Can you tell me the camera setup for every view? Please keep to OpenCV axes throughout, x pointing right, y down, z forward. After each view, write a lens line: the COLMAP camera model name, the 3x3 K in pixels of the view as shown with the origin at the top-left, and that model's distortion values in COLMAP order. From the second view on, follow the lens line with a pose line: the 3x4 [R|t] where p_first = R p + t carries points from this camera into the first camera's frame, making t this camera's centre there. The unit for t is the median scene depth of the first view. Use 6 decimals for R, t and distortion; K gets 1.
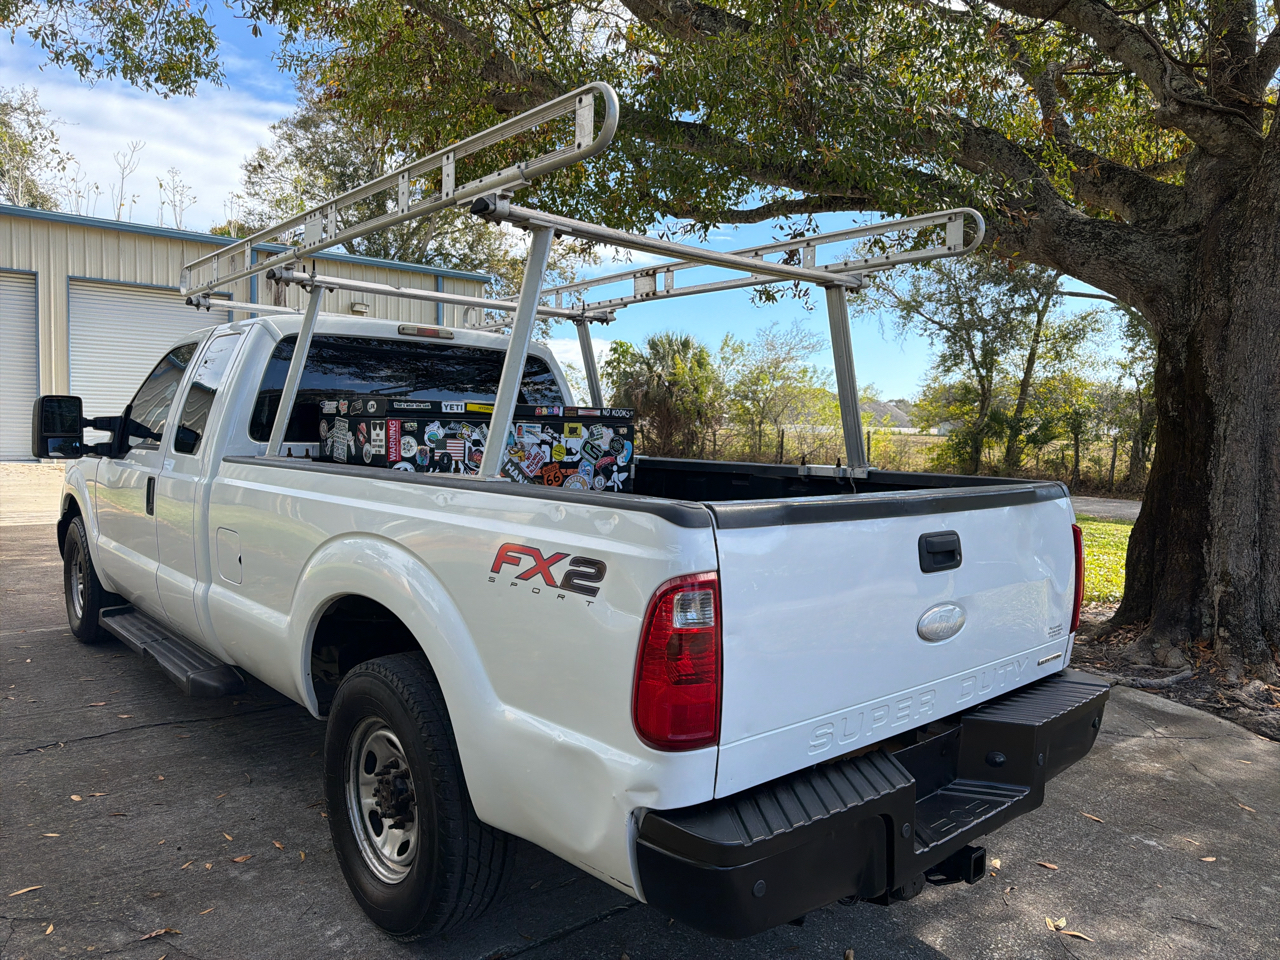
lens RADIAL K [[906.2, 0, 632.1], [0, 906.2, 474.3], [0, 0, 1]] dist [0.043833, -0.050681]
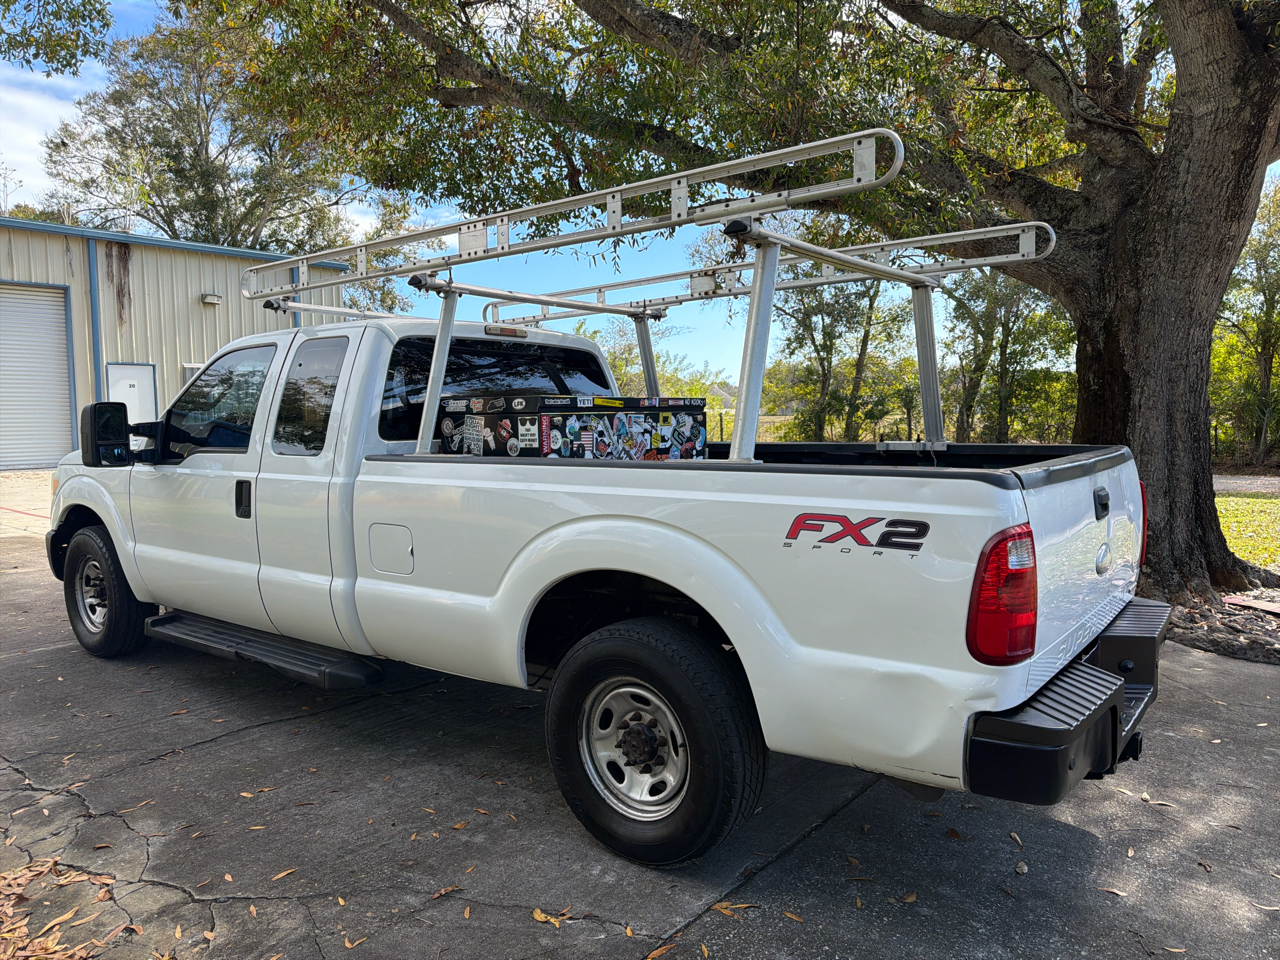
lens RADIAL K [[906.2, 0, 635.7], [0, 906.2, 477.6], [0, 0, 1]] dist [0.043833, -0.050681]
pose [[0.981649, -0.047160, 0.184773, -0.302162], [0.043709, 0.998786, 0.022710, -0.004458], [-0.185620, -0.014217, 0.982519, -0.069300]]
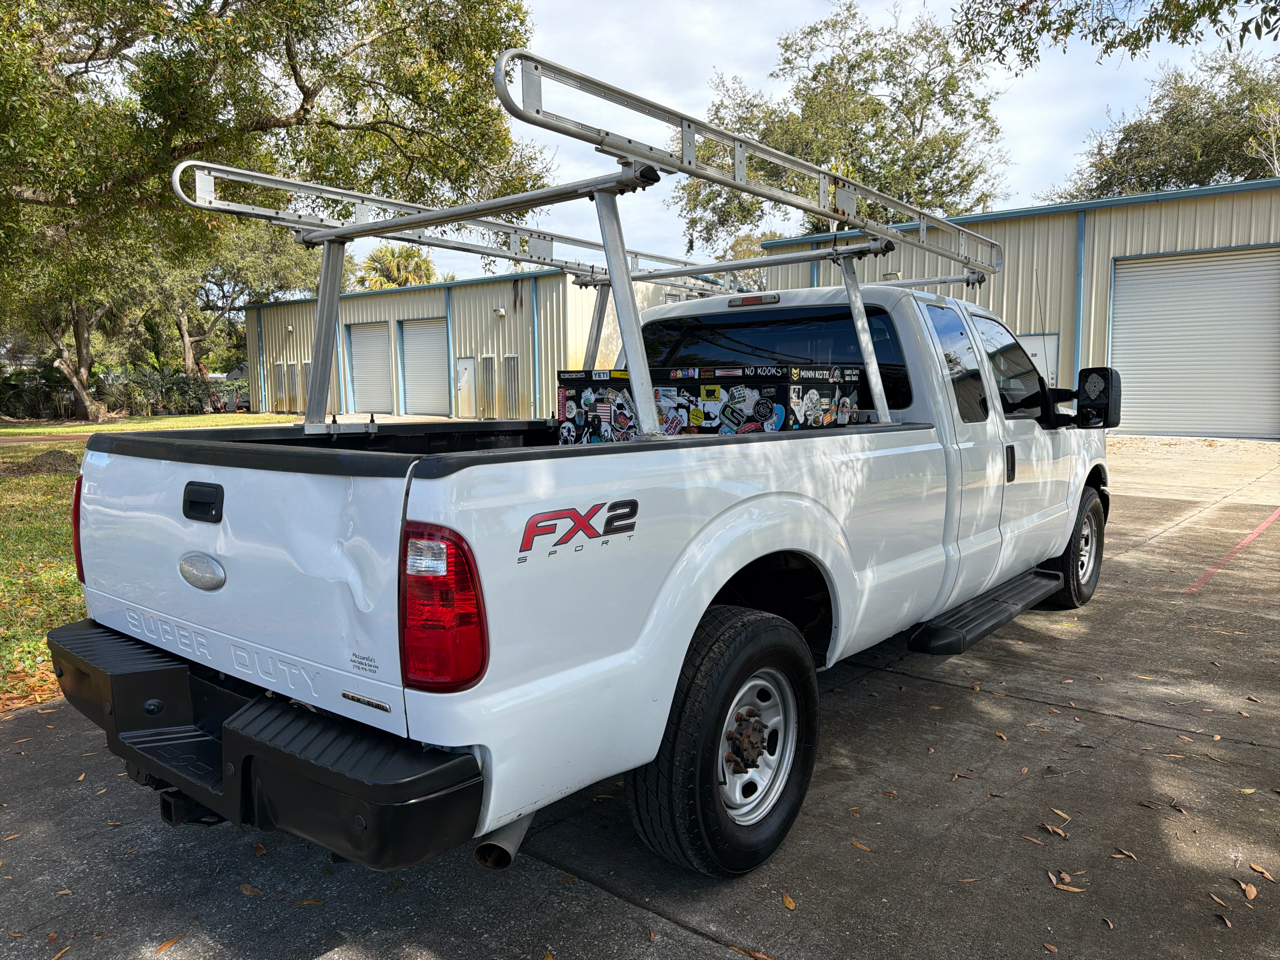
lens RADIAL K [[906.2, 0, 645.5], [0, 906.2, 480.6], [0, 0, 1]] dist [0.043833, -0.050681]
pose [[0.115851, 0.070666, -0.990750, 0.835333], [-0.046995, 0.996739, 0.065598, -0.016841], [0.992154, 0.038960, 0.118794, 0.817543]]
